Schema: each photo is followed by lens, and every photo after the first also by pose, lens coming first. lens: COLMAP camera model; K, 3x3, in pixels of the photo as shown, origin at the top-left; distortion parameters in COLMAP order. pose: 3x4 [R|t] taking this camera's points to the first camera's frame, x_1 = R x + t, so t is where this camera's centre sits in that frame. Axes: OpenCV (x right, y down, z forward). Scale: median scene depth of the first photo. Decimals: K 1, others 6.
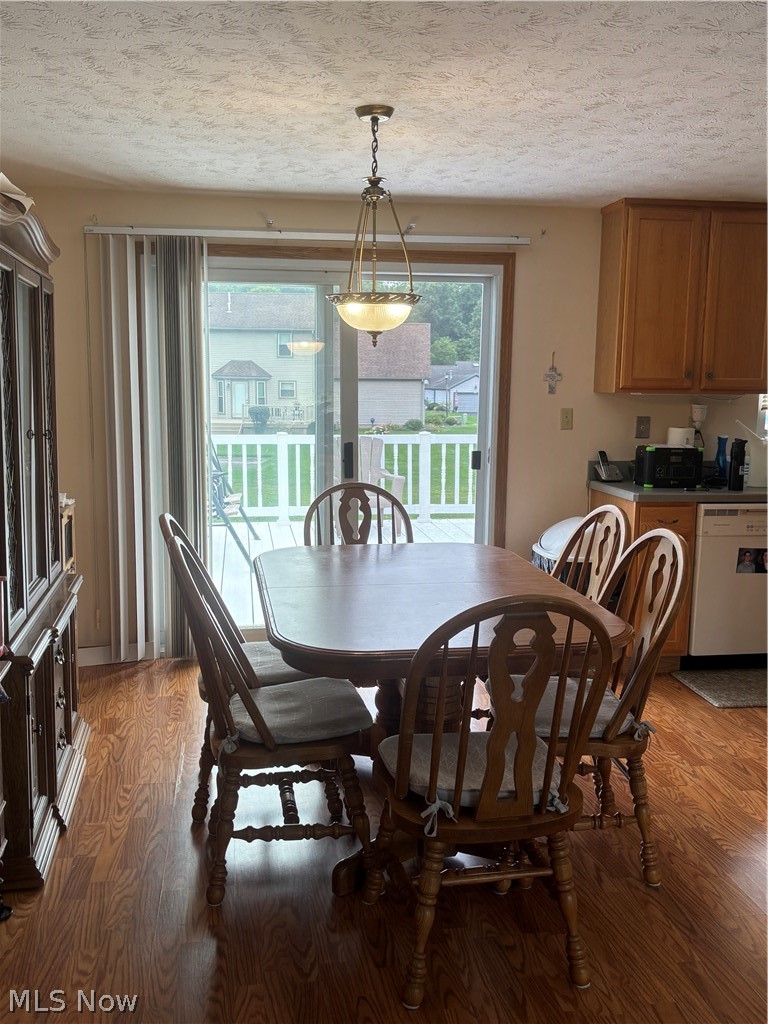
lens RADIAL K [[945.9, 0, 384.0], [0, 945.9, 512.0], [0, 0, 1]] dist [-0.000348, -0.000133]
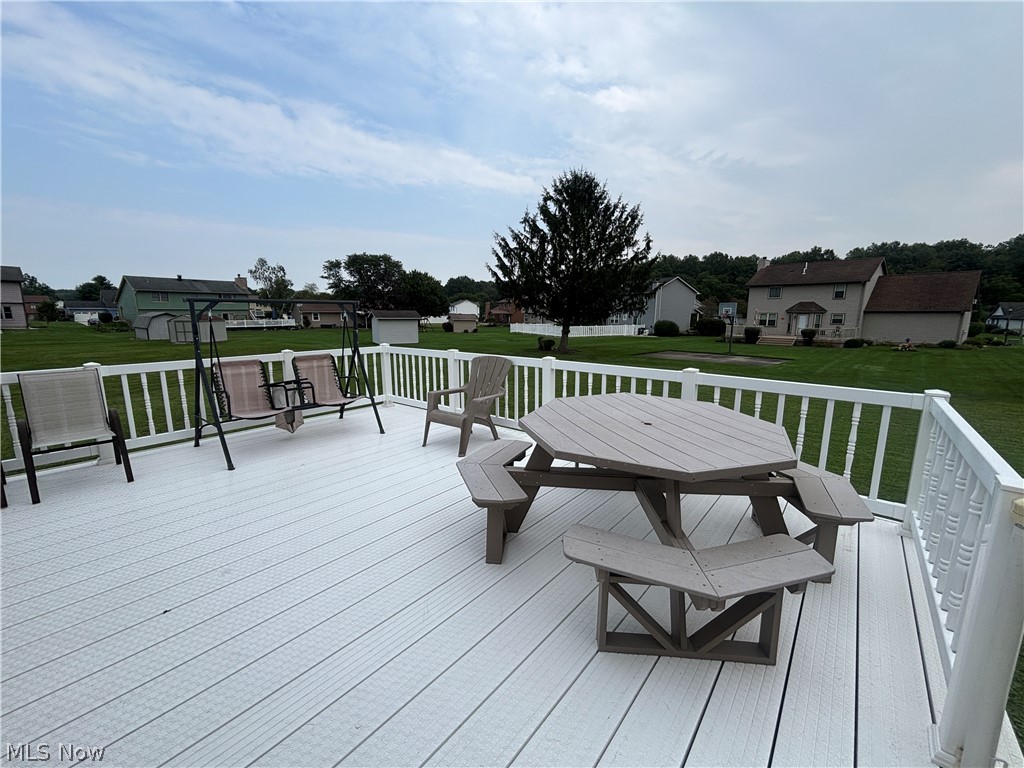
lens RADIAL K [[414.2, 0, 512.0], [0, 414.2, 384.0], [0, 0, 1]] dist [0.000003, -0.000002]
pose [[0.674180, 0.117898, -0.729096, 0.341897], [-0.097817, 0.992734, 0.070081, -0.082474], [0.732061, 0.024071, 0.680814, 0.664840]]
